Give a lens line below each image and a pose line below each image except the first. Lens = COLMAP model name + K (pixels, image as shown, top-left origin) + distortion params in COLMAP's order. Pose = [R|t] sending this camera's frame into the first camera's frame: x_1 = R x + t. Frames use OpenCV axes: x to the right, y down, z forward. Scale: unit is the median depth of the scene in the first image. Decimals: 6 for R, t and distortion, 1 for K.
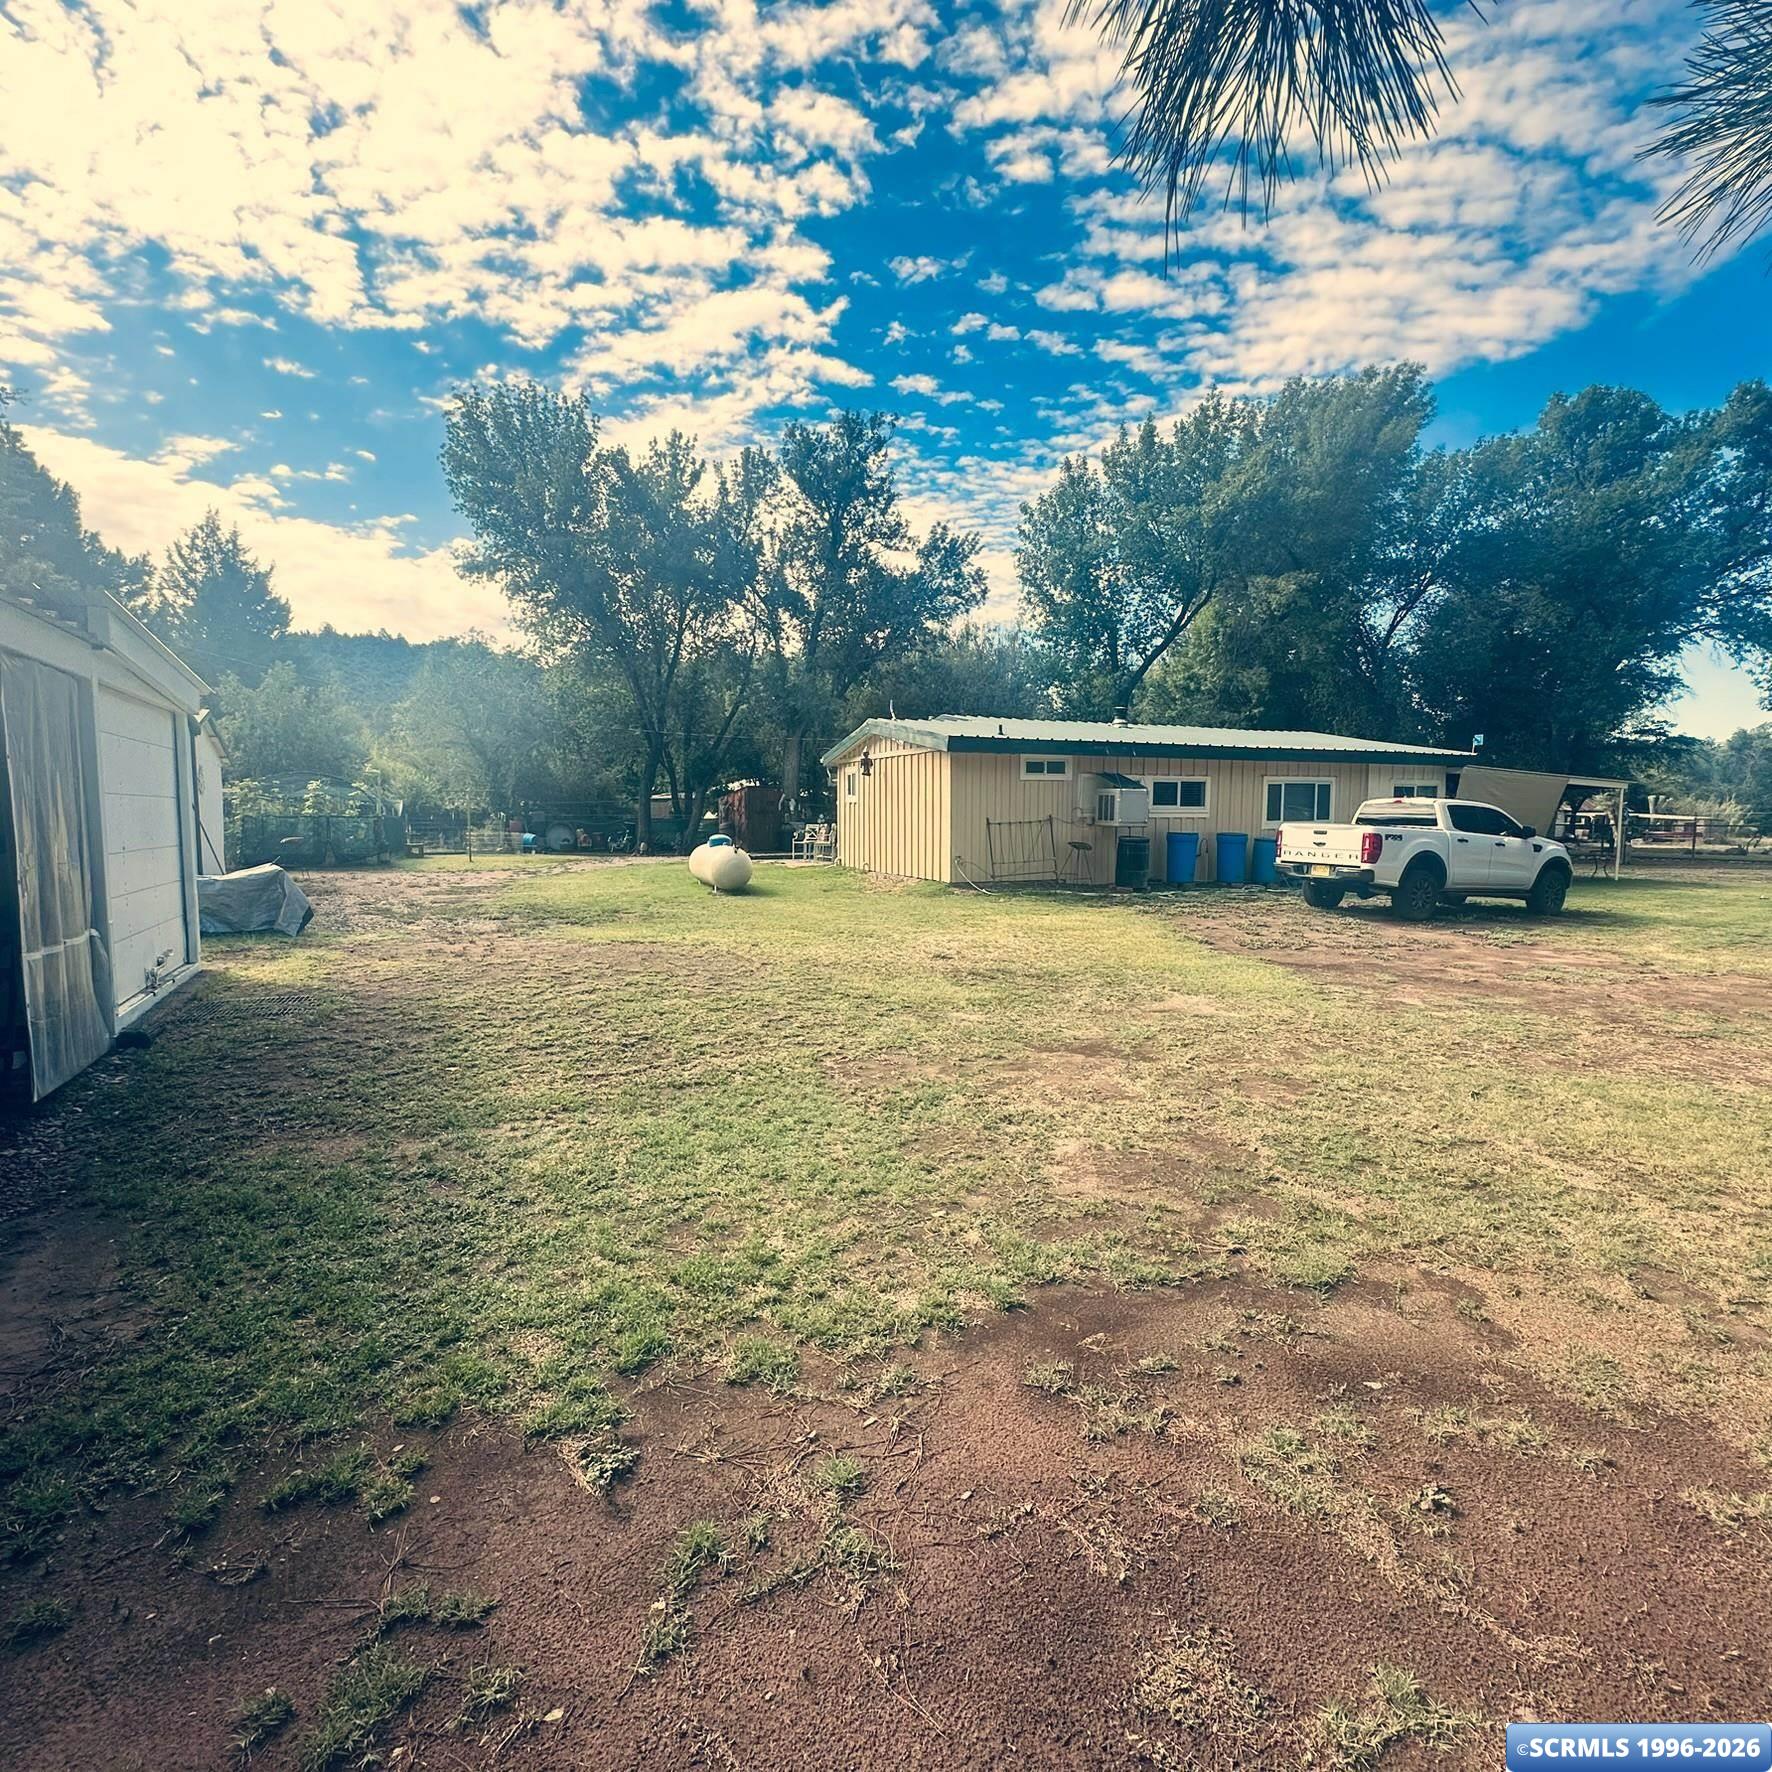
lens RADIAL K [[938.0, 0, 886.0], [0, 938.0, 886.0], [0, 0, 1]] dist [0.001240, -0.000021]
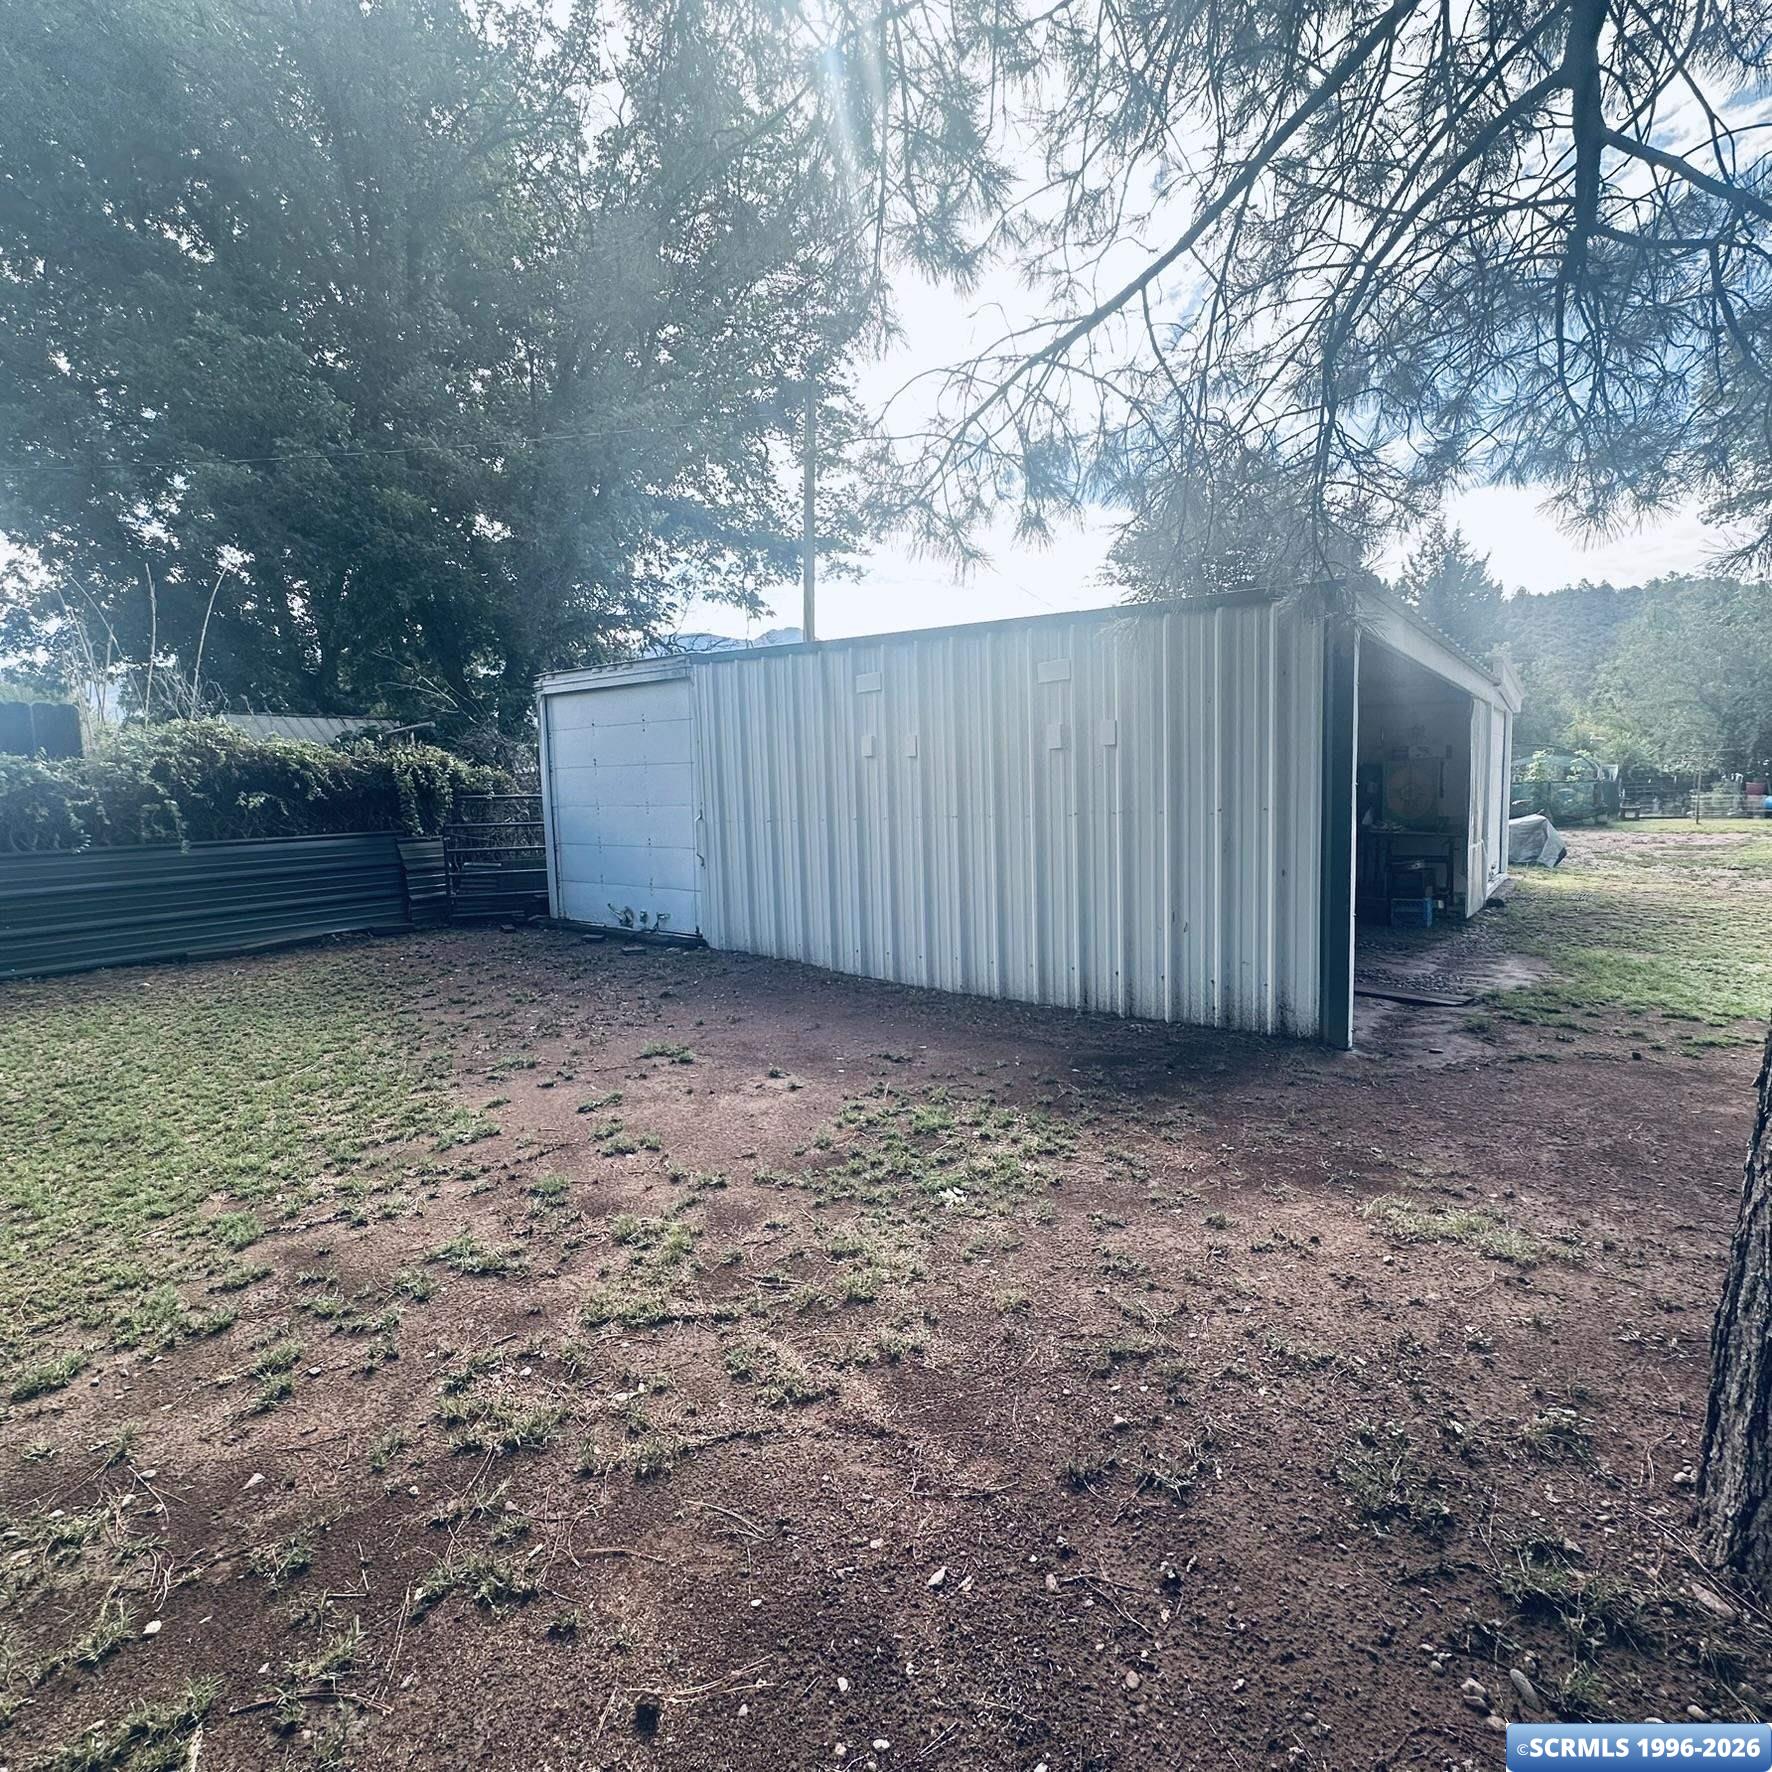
lens RADIAL K [[938.0, 0, 886.0], [0, 938.0, 886.0], [0, 0, 1]] dist [0.001240, -0.000021]
pose [[0.440563, 0.068958, -0.895069, 0.073059], [-0.041568, 0.997543, 0.056393, 0.020151], [0.896759, 0.012361, 0.442347, -0.212850]]
